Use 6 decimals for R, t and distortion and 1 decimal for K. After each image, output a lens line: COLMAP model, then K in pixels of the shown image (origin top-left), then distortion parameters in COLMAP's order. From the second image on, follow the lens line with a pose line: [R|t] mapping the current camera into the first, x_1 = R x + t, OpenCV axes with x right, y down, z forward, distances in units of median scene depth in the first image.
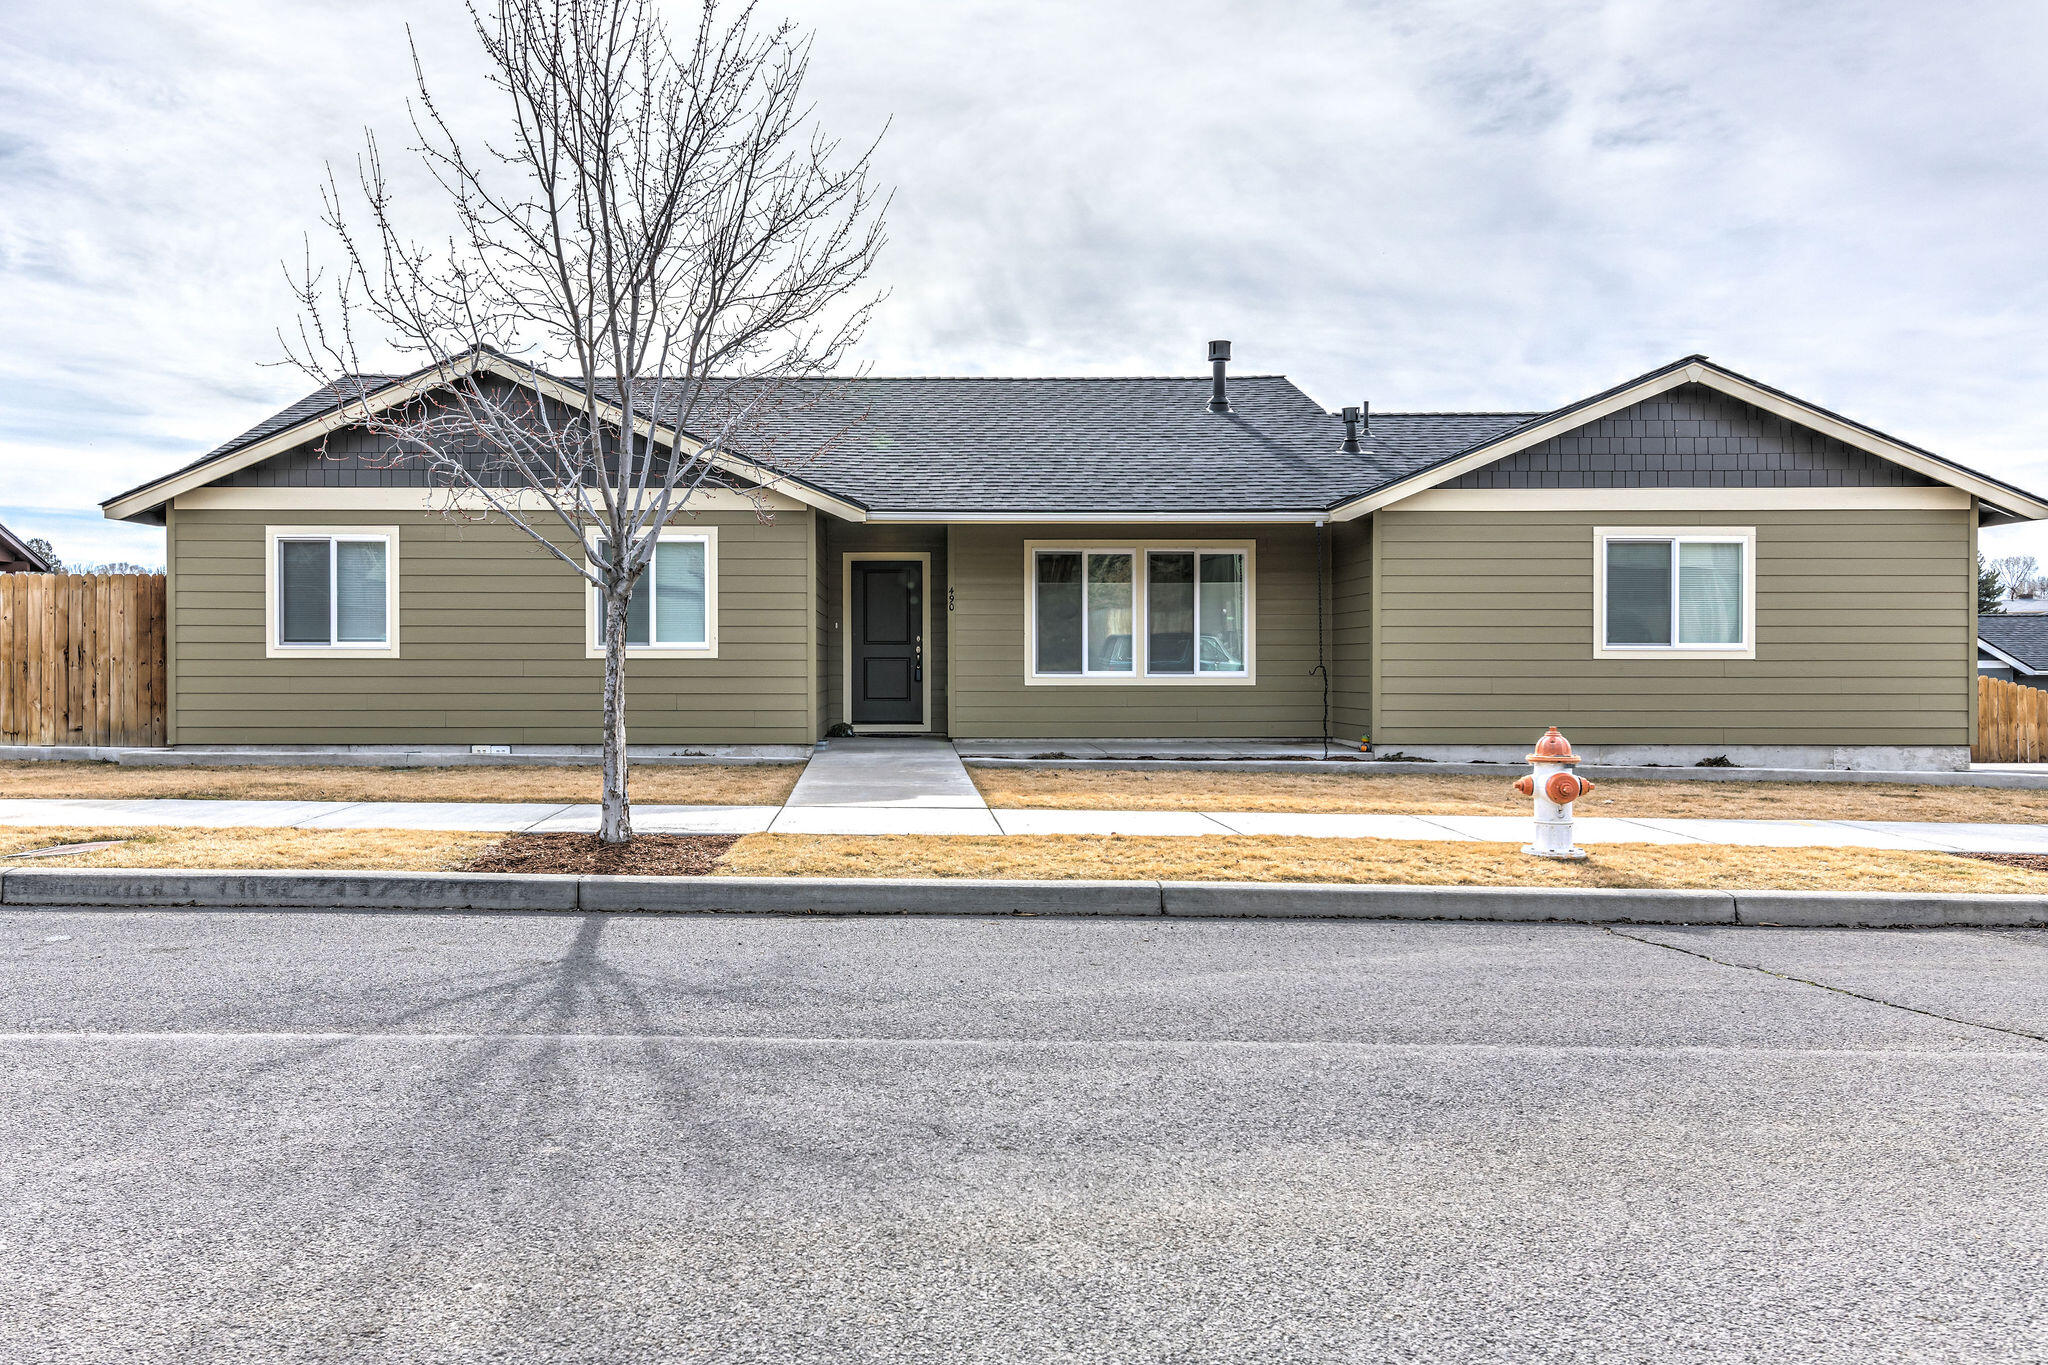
lens RADIAL K [[1278.0, 0, 1024.0], [0, 1278.0, 682.5], [0, 0, 1]] dist [0.006344, 0.003753]
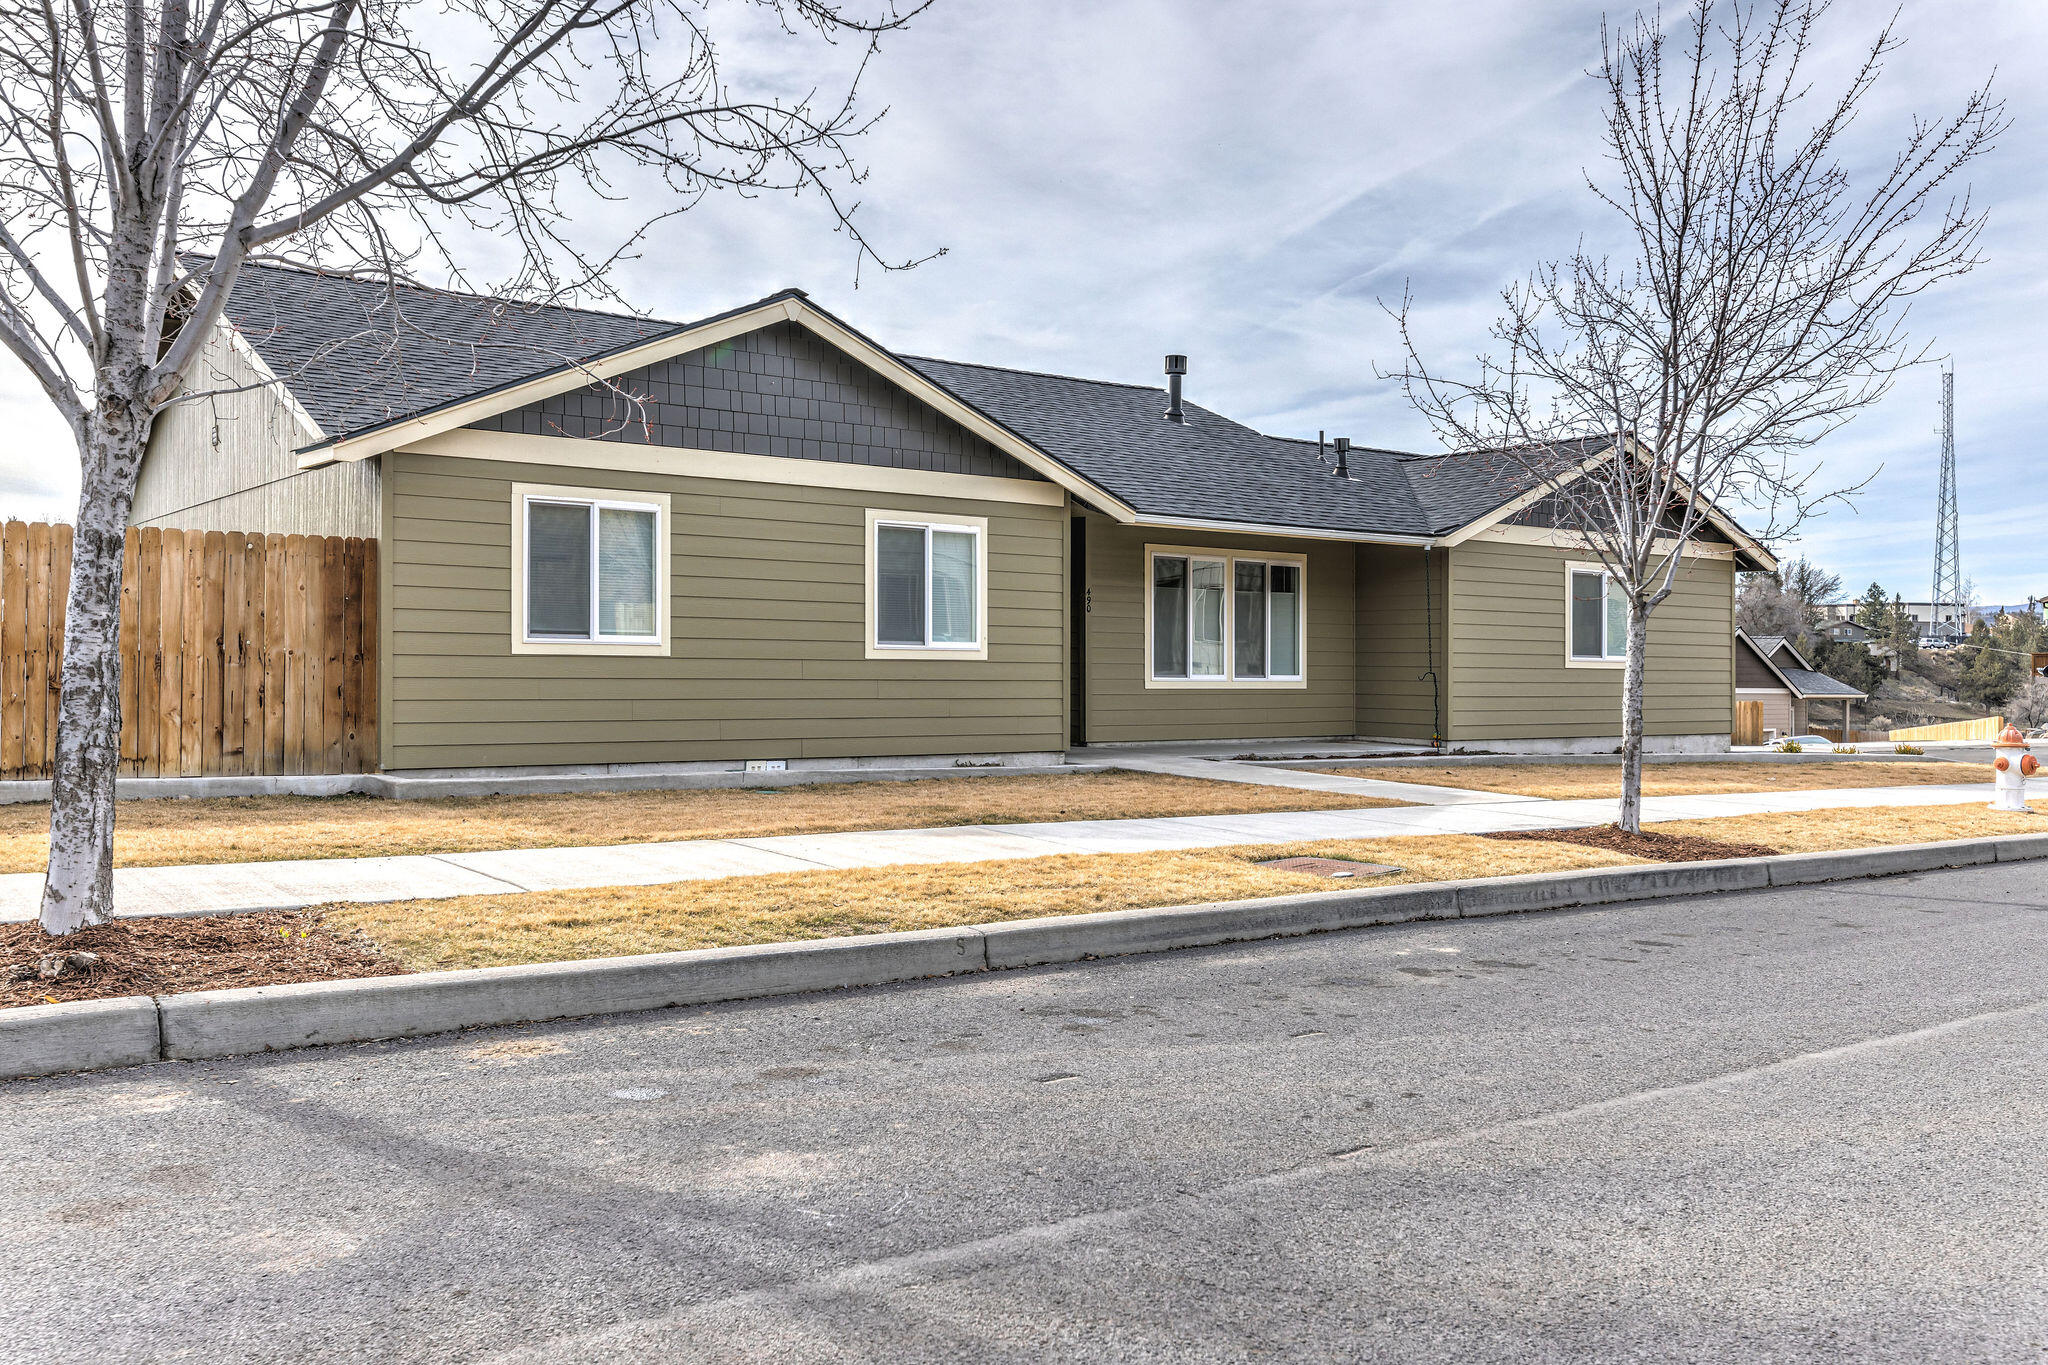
lens RADIAL K [[1692.5, 0, 1024.0], [0, 1692.5, 682.5], [0, 0, 1]] dist [-0.005205, -0.000779]
pose [[0.804022, 0.002302, 0.594595, -0.941801], [-0.001412, 0.999997, -0.001962, -0.000568], [-0.594598, 0.000738, 0.804023, -0.000472]]
